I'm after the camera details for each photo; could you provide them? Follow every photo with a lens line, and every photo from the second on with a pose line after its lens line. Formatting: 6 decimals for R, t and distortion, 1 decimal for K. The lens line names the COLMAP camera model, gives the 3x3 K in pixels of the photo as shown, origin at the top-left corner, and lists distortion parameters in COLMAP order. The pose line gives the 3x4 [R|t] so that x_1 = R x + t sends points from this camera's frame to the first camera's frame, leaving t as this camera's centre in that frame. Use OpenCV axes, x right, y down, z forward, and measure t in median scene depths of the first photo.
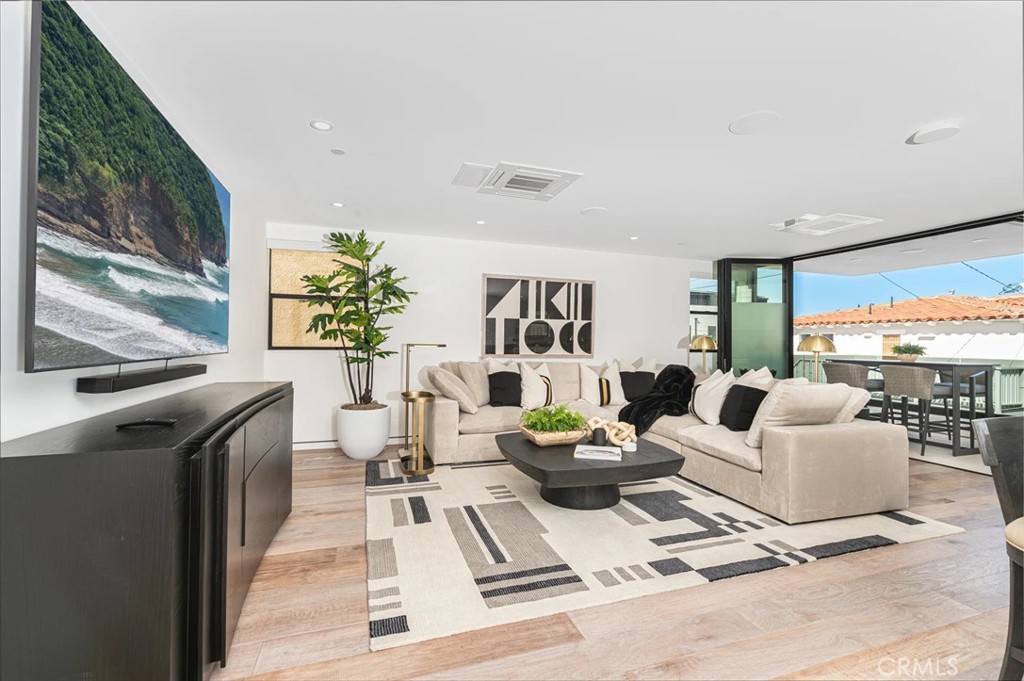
lens RADIAL K [[438.0, 0, 511.3], [0, 438.0, 335.7], [0, 0, 1]] dist [0.001452, -0.000665]
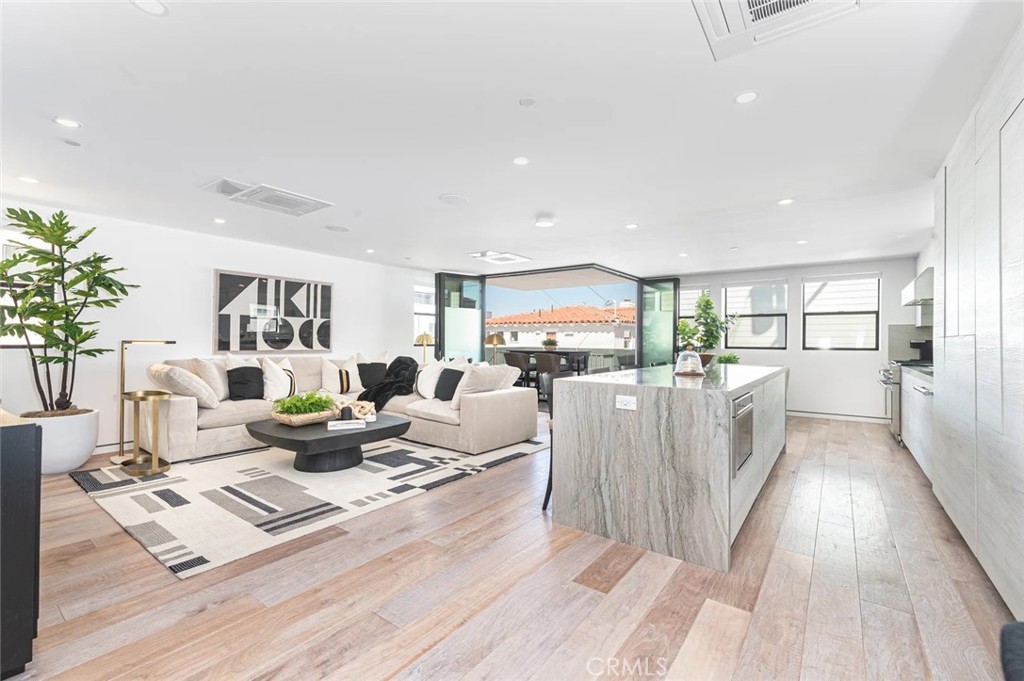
lens RADIAL K [[438.0, 0, 510.1], [0, 438.0, 337.1], [0, 0, 1]] dist [0.001452, -0.000665]
pose [[0.822104, -0.000537, 0.569338, -0.103129], [-0.006986, 0.999915, 0.011030, -0.005292], [-0.569295, -0.013045, 0.822030, -0.240127]]
